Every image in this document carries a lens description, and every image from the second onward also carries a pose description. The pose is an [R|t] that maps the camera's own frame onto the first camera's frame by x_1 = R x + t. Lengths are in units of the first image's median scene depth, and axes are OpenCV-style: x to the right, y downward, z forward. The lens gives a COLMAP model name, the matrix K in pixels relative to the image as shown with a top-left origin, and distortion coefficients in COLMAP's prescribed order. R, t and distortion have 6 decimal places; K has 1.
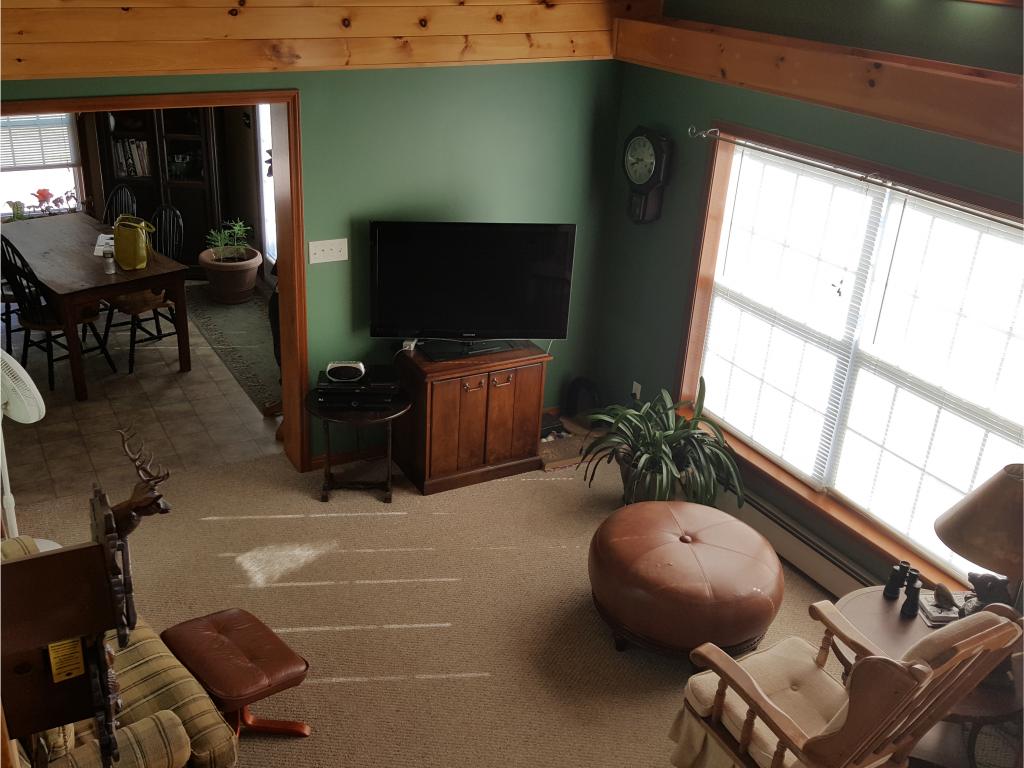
lens RADIAL K [[1037.6, 0, 512.0], [0, 1037.6, 384.0], [0, 0, 1]] dist [-0.150407, -0.004657]
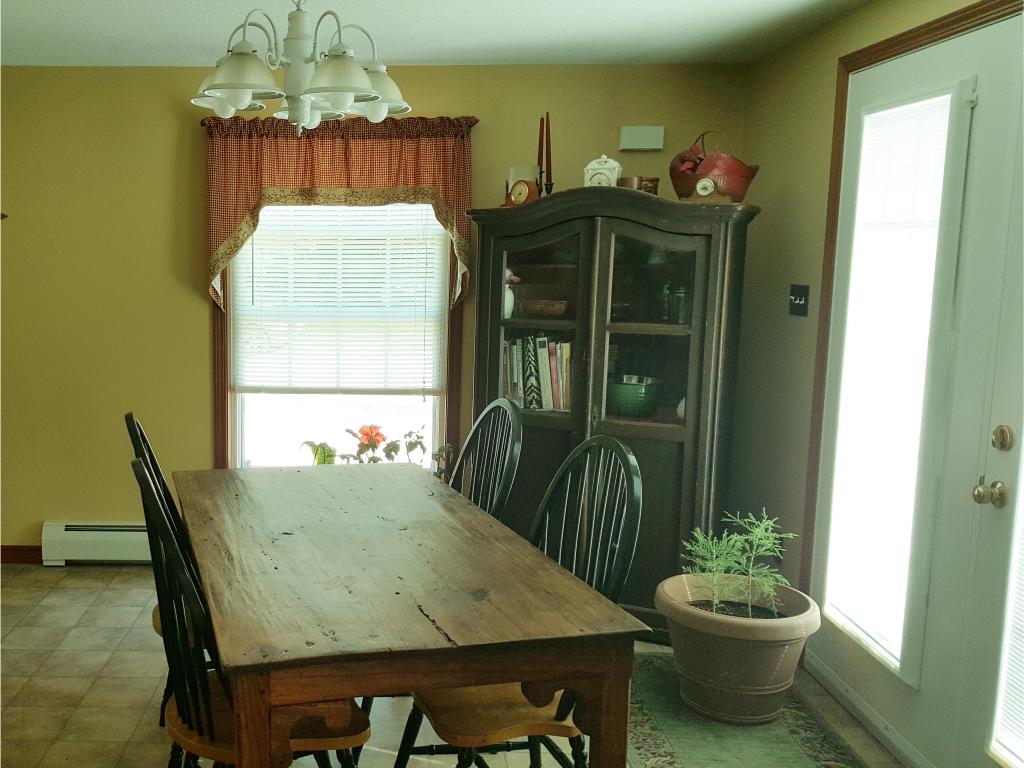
lens RADIAL K [[1122.4, 0, 512.0], [0, 1122.4, 384.0], [0, 0, 1]] dist [0.009827, 0.005186]
pose [[0.924150, 0.046934, -0.379136, -0.190601], [-0.162556, 0.946410, -0.279075, -0.066443], [0.345720, 0.319538, 0.882255, 0.543837]]
